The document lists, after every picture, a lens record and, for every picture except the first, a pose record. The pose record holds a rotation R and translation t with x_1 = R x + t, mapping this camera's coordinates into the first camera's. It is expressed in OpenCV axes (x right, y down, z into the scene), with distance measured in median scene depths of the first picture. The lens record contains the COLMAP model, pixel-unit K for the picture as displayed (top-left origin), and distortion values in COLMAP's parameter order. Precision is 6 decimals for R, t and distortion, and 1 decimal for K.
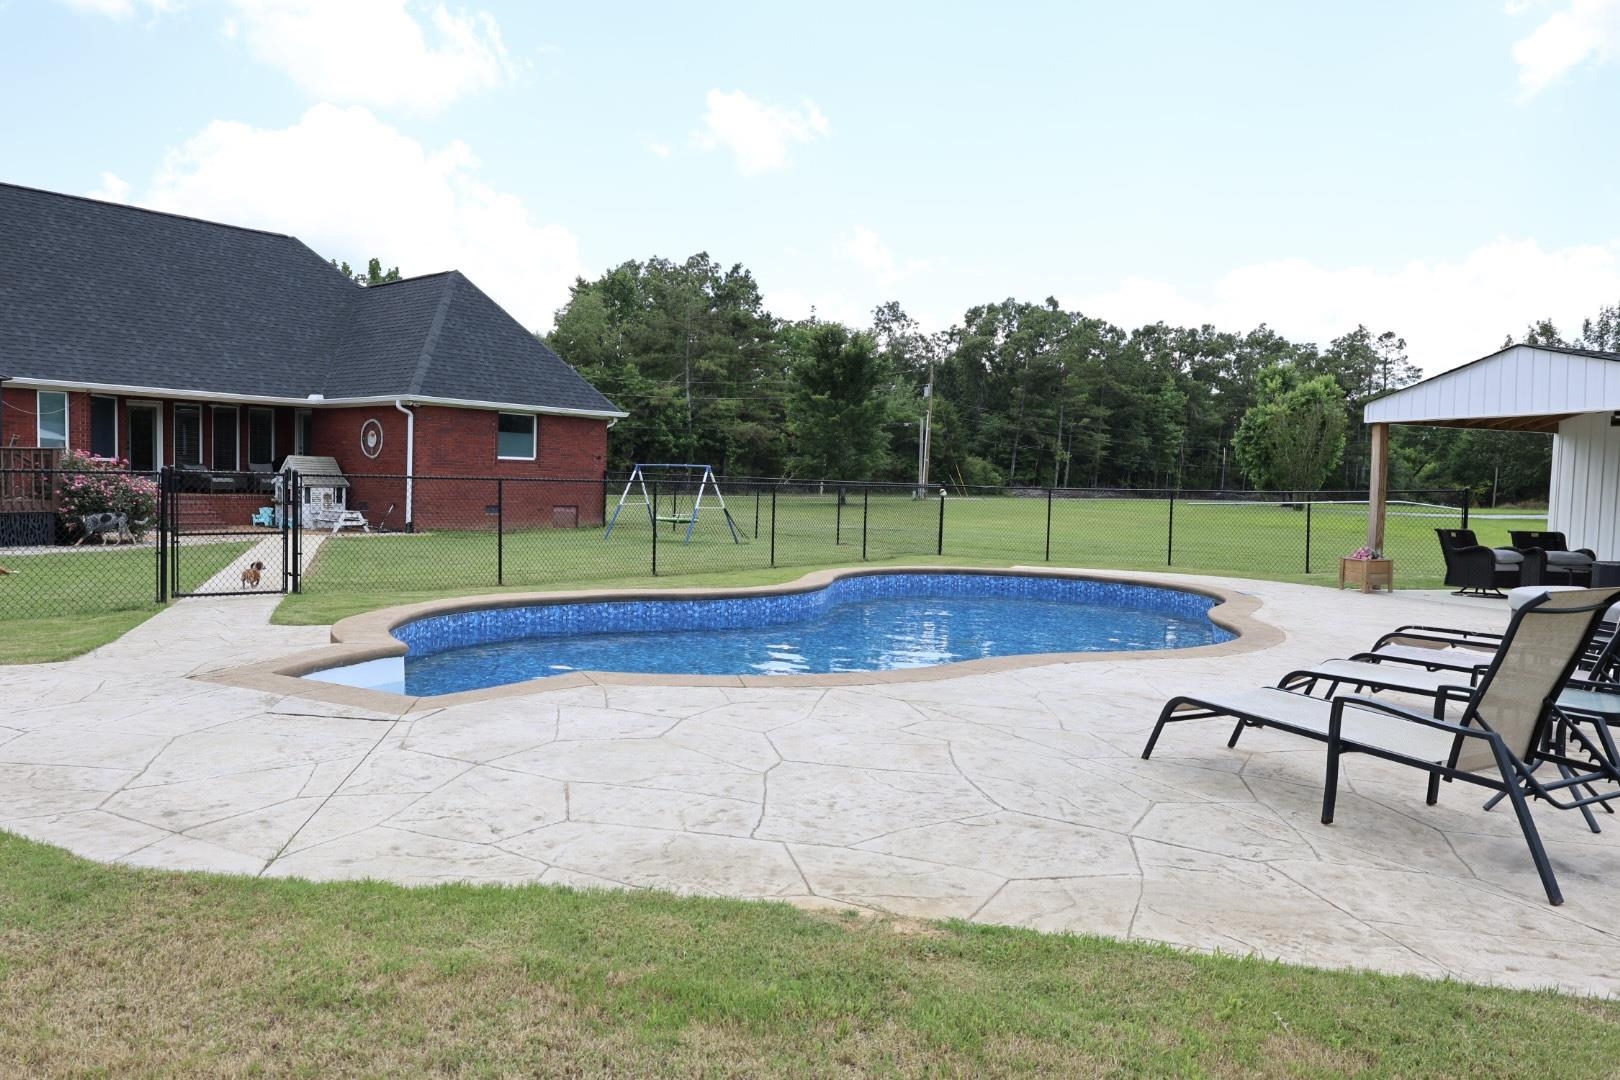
lens RADIAL K [[1122.5, 0, 799.9], [0, 1122.5, 536.9], [0, 0, 1]] dist [-0.017259, 0.011803]
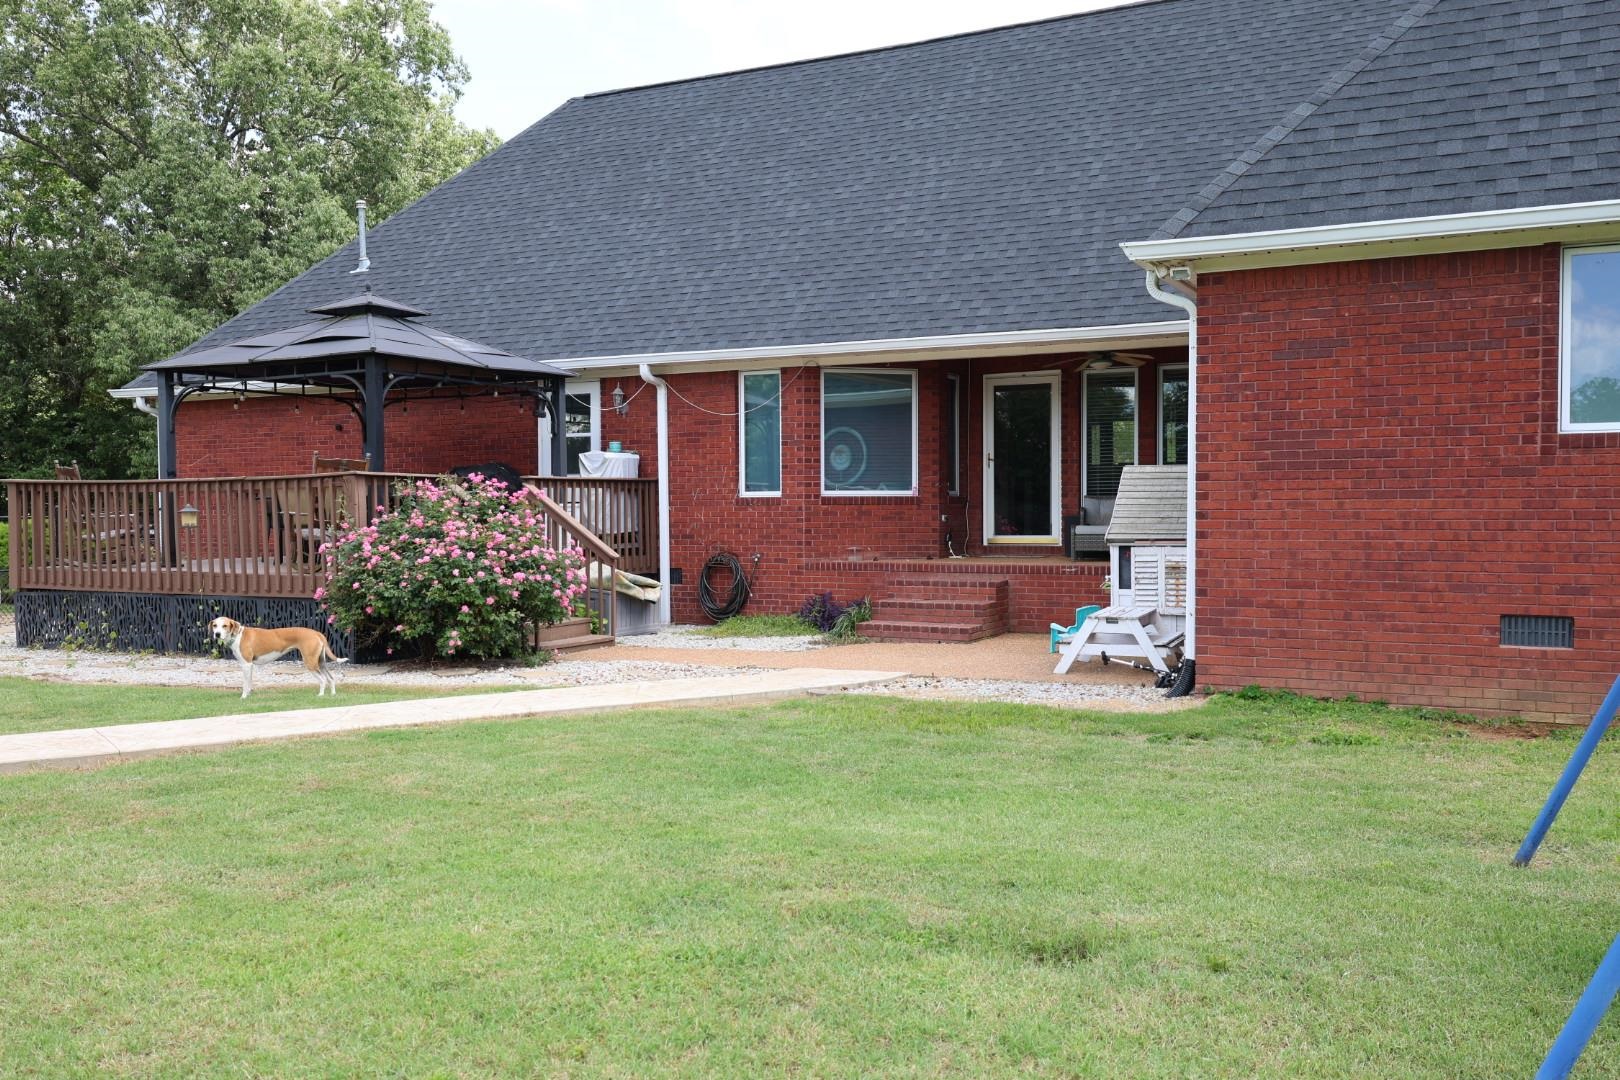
lens RADIAL K [[1487.1, 0, 814.1], [0, 1487.1, 530.5], [0, 0, 1]] dist [0.042747, 0.000000]
pose [[0.303129, -0.013877, -0.952849, 0.017175], [-0.037490, 0.998946, -0.026475, -0.032798], [0.952212, 0.043748, 0.302289, 0.757102]]
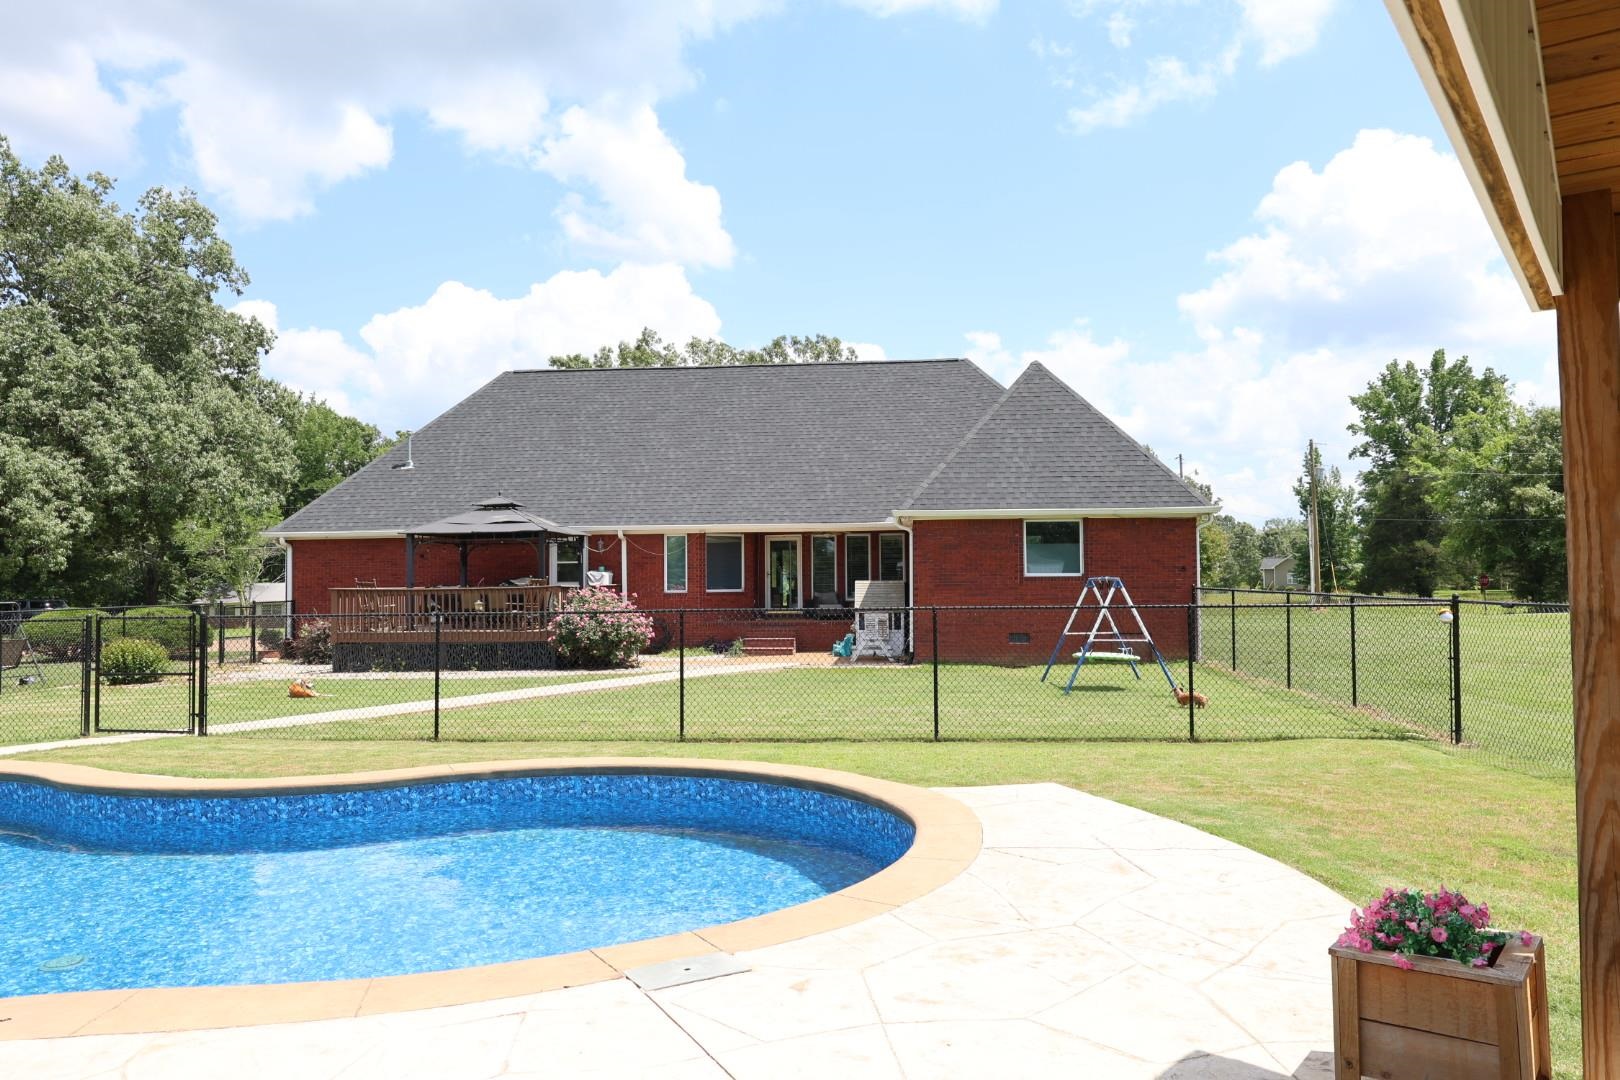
lens RADIAL K [[1122.5, 0, 808.0], [0, 1122.5, 554.4], [0, 0, 1]] dist [-0.017259, 0.011803]
pose [[0.606834, -0.053810, -0.793005, 0.319368], [-0.013565, 0.996859, -0.078023, -0.018594], [0.794713, 0.058104, 0.604198, 0.373361]]
